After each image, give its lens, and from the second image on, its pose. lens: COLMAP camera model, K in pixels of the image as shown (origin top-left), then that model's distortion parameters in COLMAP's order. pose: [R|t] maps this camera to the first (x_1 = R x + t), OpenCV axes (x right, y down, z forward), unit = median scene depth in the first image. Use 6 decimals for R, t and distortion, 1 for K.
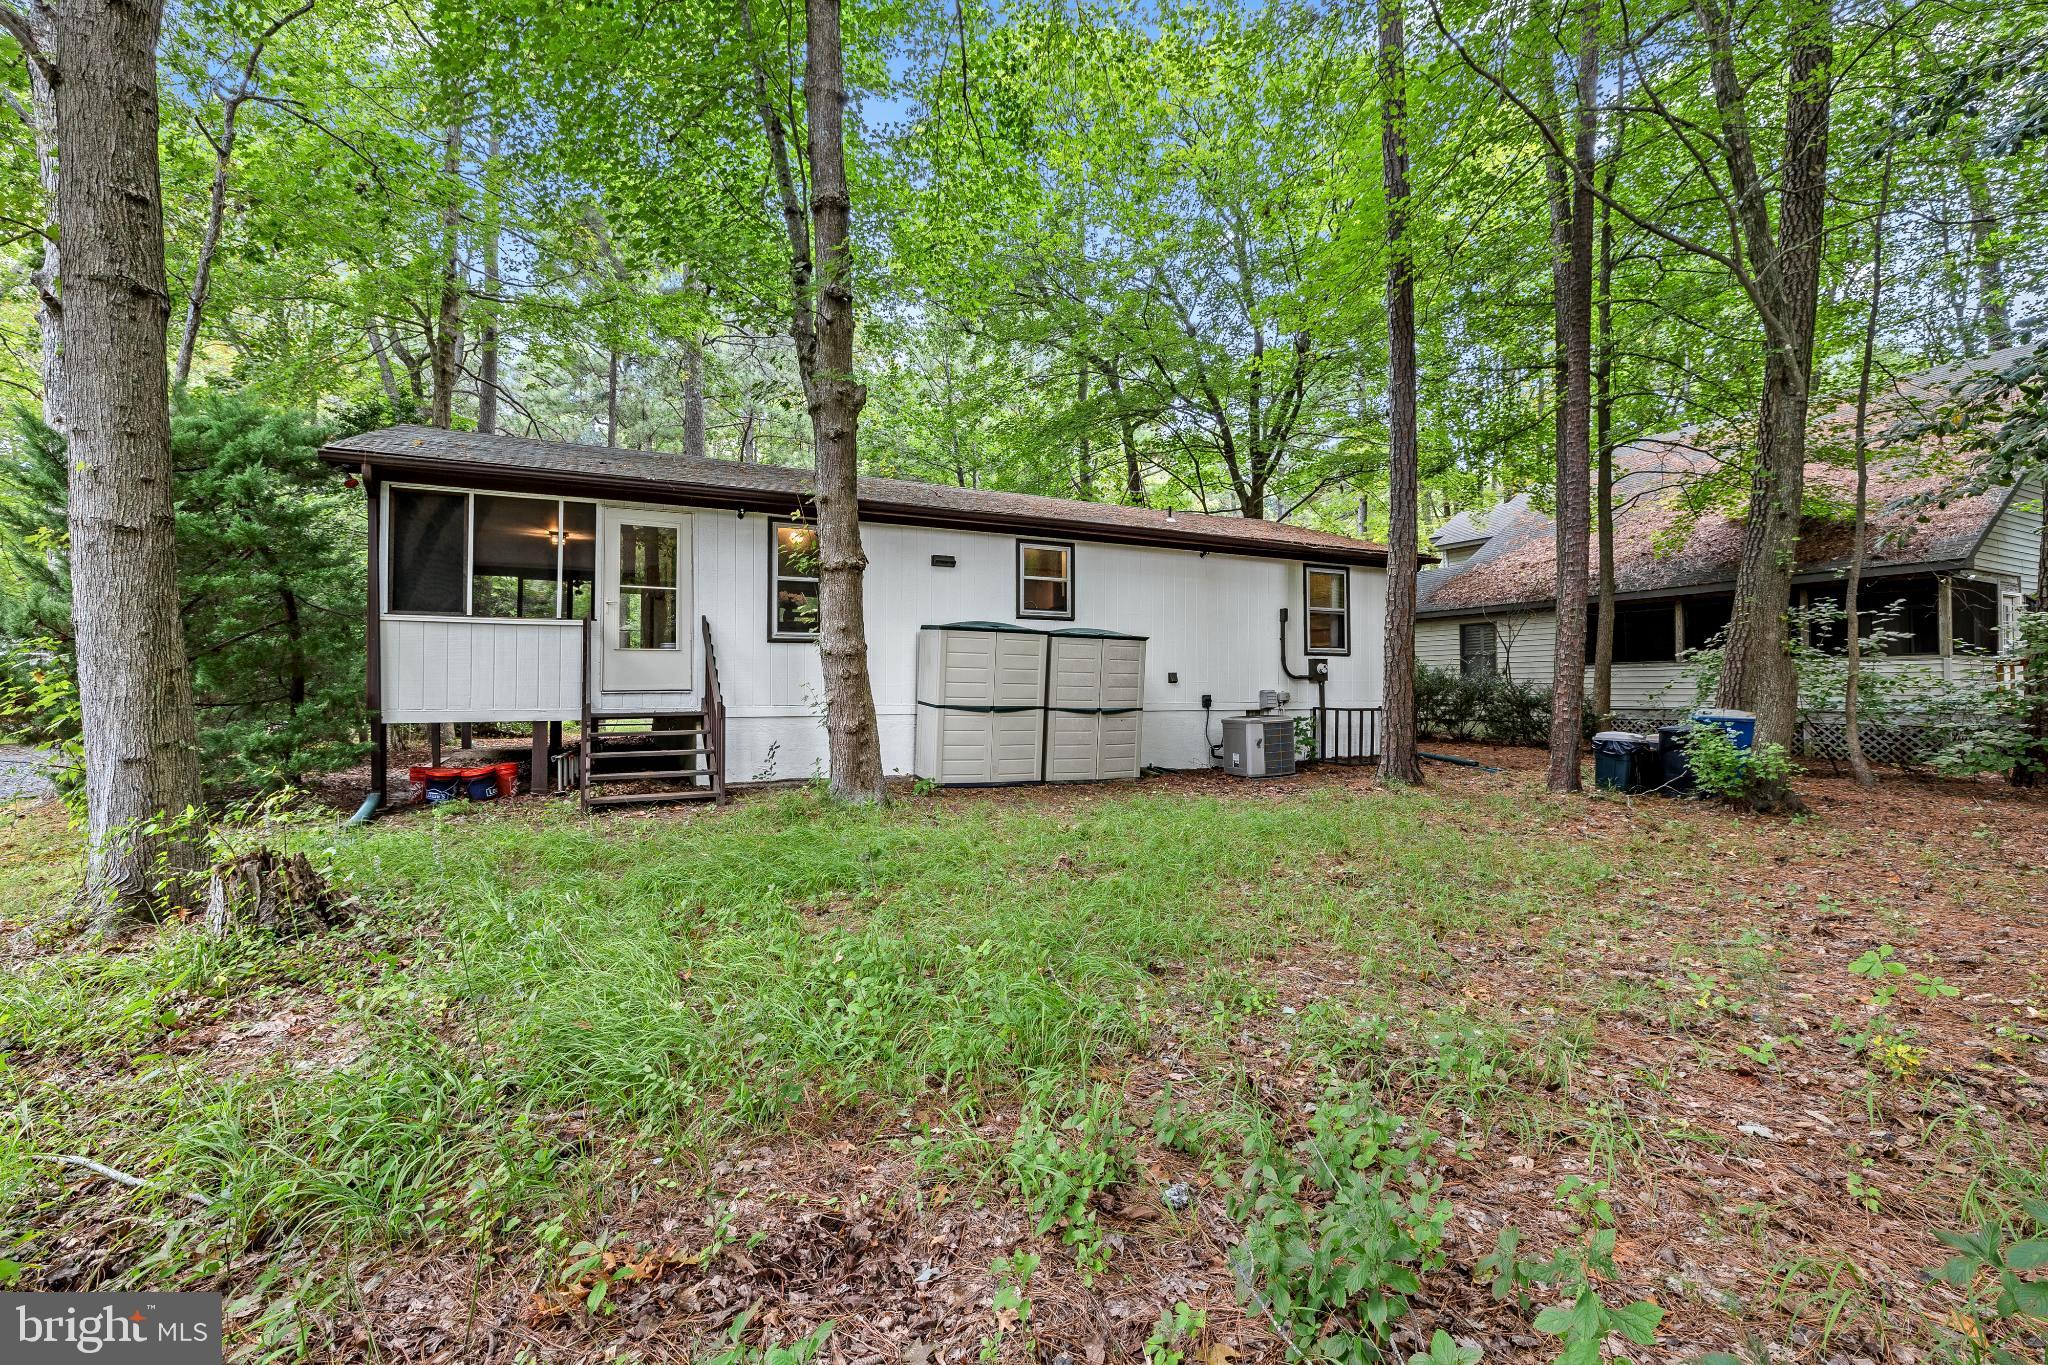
lens RADIAL K [[864.9, 0, 1024.0], [0, 864.9, 682.5], [0, 0, 1]] dist [-0.000663, -0.000014]
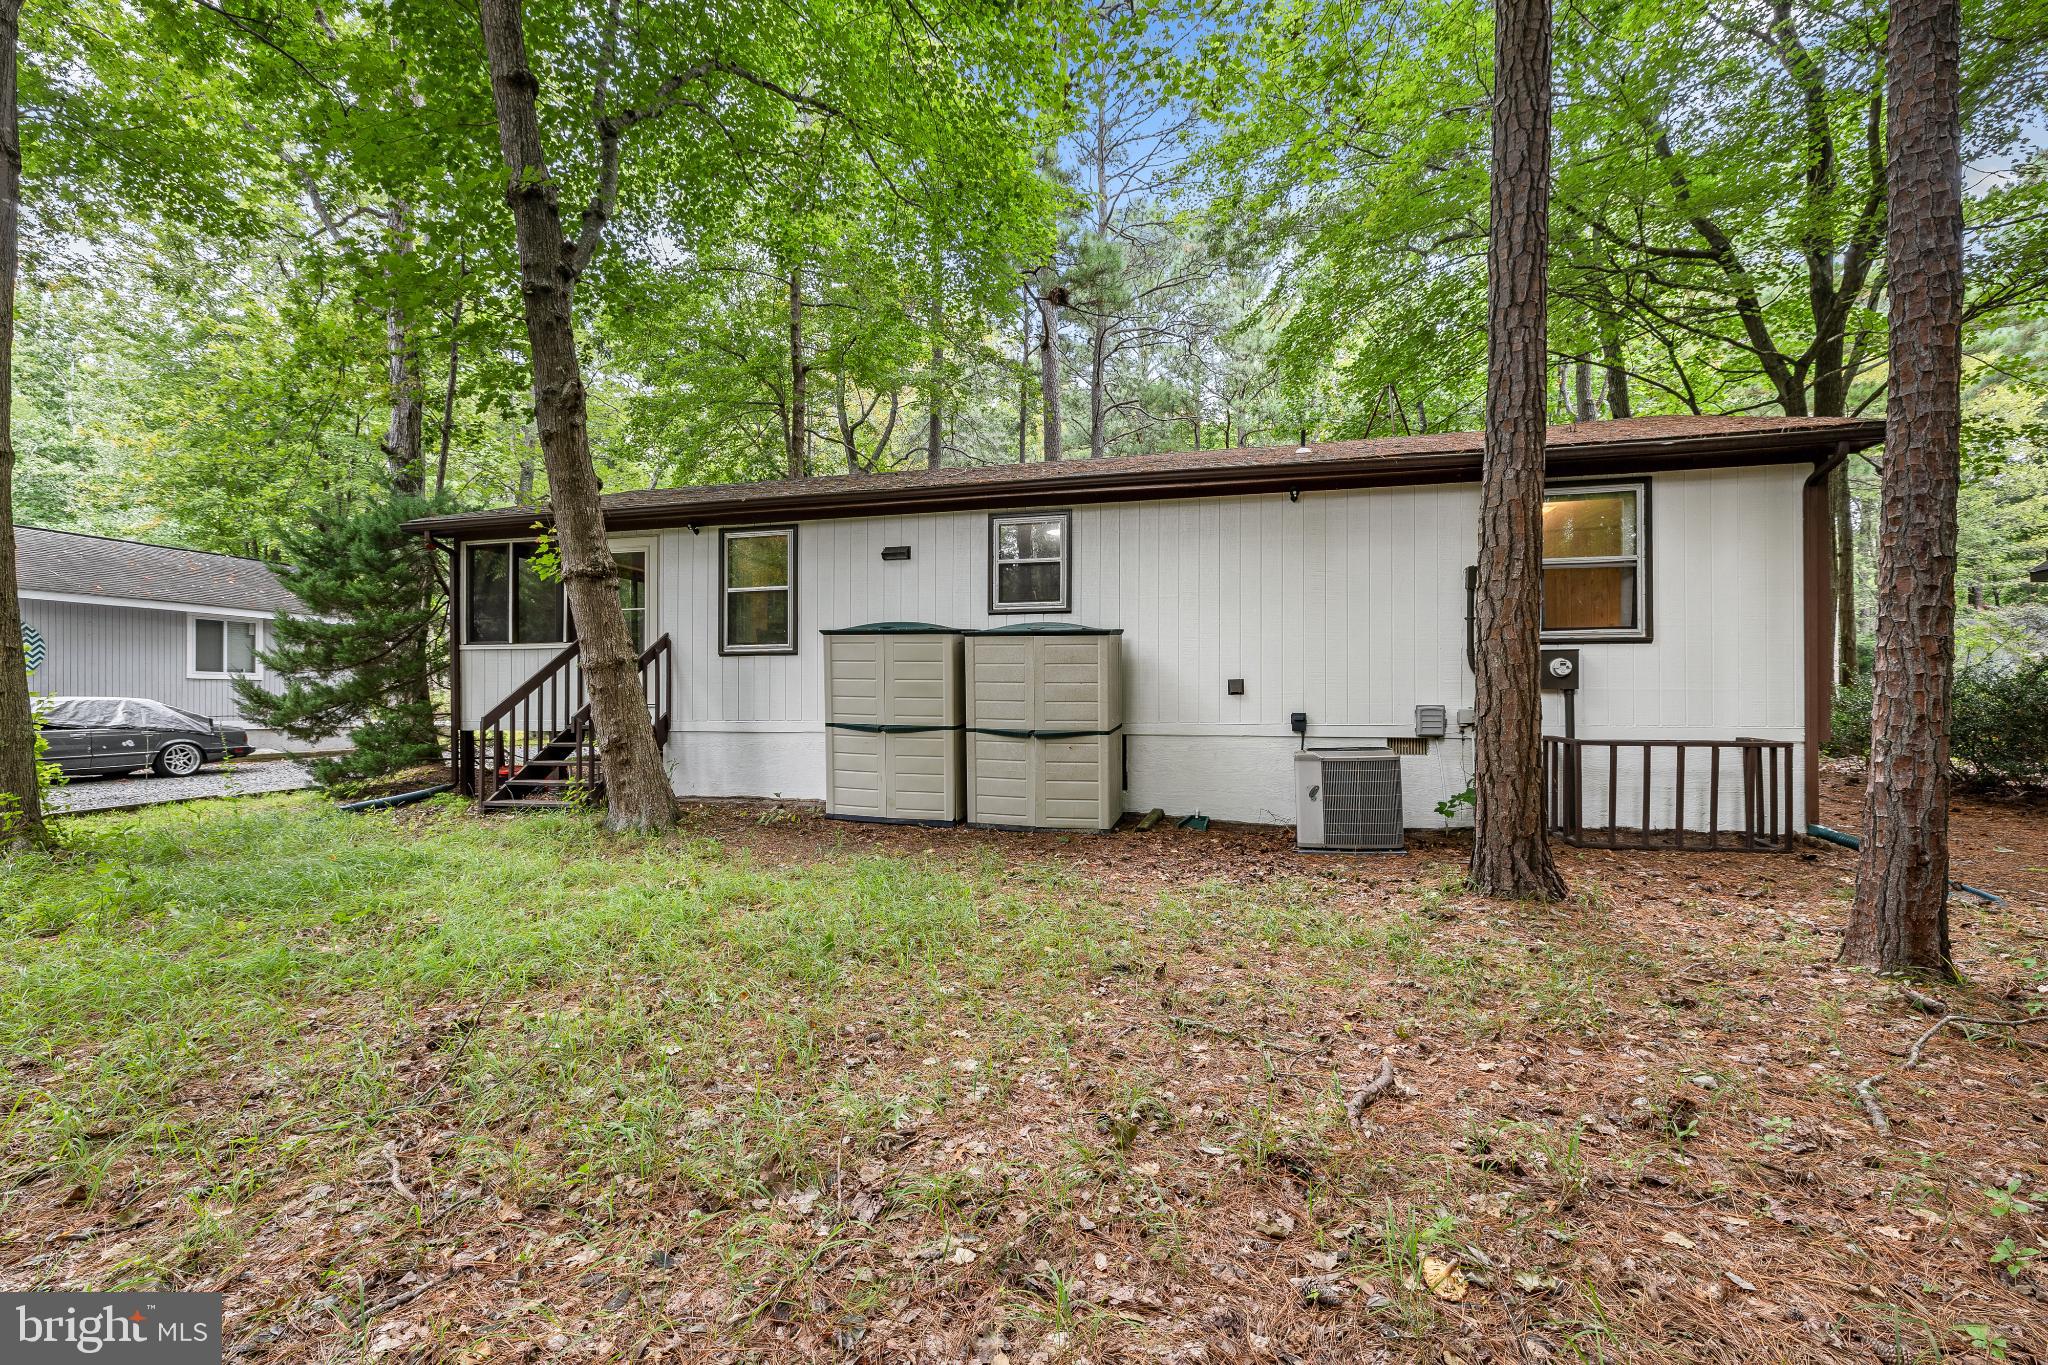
lens RADIAL K [[874.4, 0, 1030.3], [0, 874.4, 703.8], [0, 0, 1]] dist [0.002151, -0.000002]
pose [[0.754200, 0.001729, -0.656643, 0.555084], [0.005267, 0.999948, 0.008682, 0.000839], [0.656624, -0.010006, 0.754152, 0.423874]]
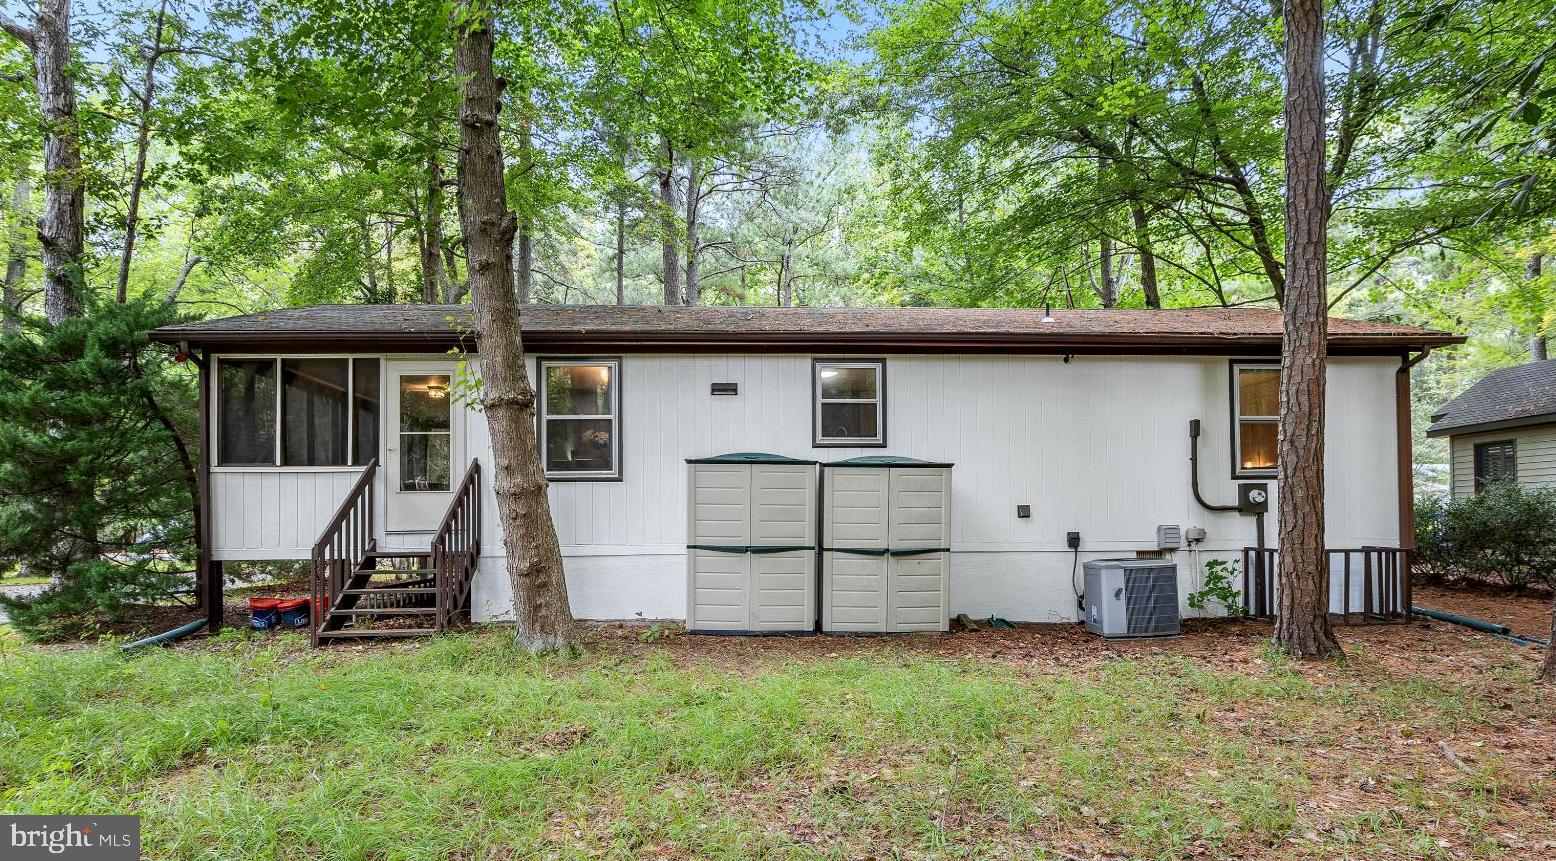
lens RADIAL K [[876.6, 0, 777.8], [0, 876.6, 522.0], [0, 0, 1]] dist [-0.000968, 0.000579]
pose [[0.917046, -0.008697, -0.398687, 0.322356], [0.010137, 0.999947, 0.001505, 0.000974], [0.398653, -0.005422, 0.917086, 0.158509]]
